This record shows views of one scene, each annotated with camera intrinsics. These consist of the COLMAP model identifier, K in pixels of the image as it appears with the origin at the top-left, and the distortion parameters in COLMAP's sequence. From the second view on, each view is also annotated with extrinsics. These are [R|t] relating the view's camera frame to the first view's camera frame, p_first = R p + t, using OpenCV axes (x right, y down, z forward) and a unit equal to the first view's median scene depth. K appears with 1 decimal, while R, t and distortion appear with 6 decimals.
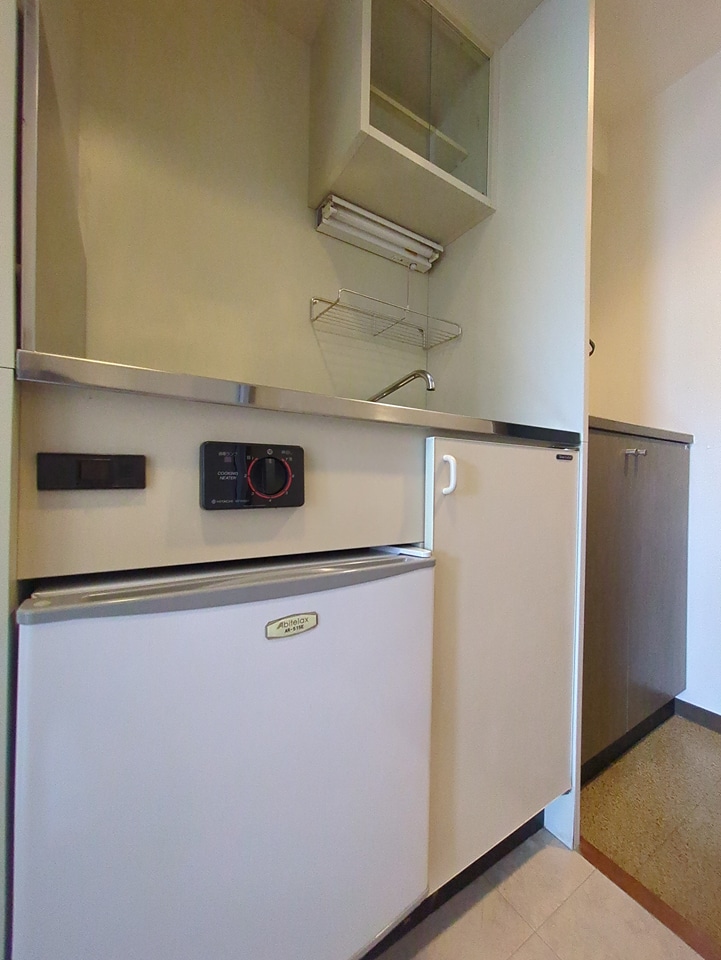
lens RADIAL K [[384.5, 0, 360.5], [0, 384.5, 480.0], [0, 0, 1]] dist [-0.000036, -0.000024]
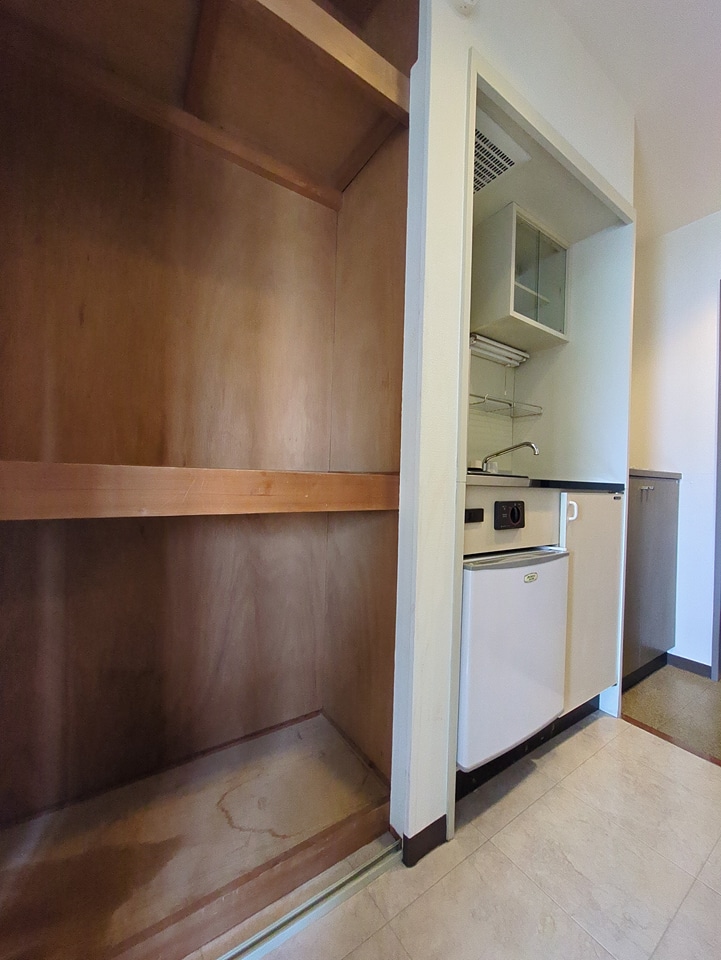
lens RADIAL K [[384.5, 0, 360.5], [0, 384.5, 480.0], [0, 0, 1]] dist [-0.000036, -0.000024]
pose [[0.999282, 0.016658, 0.034037, -0.718852], [-0.016499, 0.999852, -0.004961, -0.111666], [-0.034115, 0.004396, 0.999408, -0.745846]]
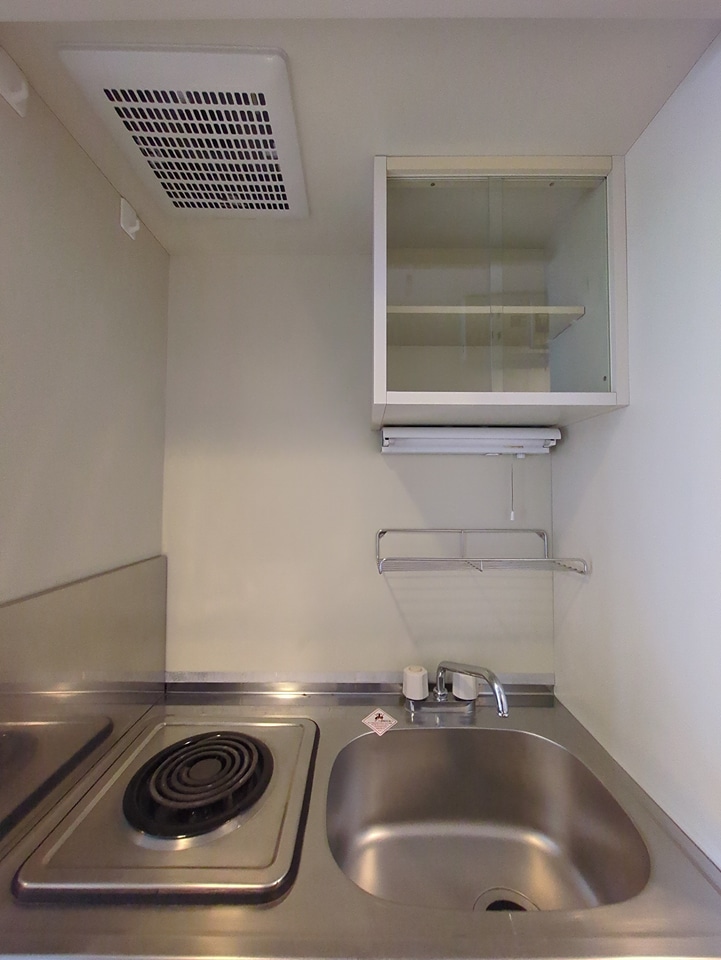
lens RADIAL K [[384.5, 0, 360.5], [0, 384.5, 480.0], [0, 0, 1]] dist [-0.000036, -0.000024]
pose [[0.854782, -0.040266, -0.517422, 0.369317], [0.014142, 0.998423, -0.054336, -0.683306], [0.518794, 0.039128, 0.854003, 0.298530]]
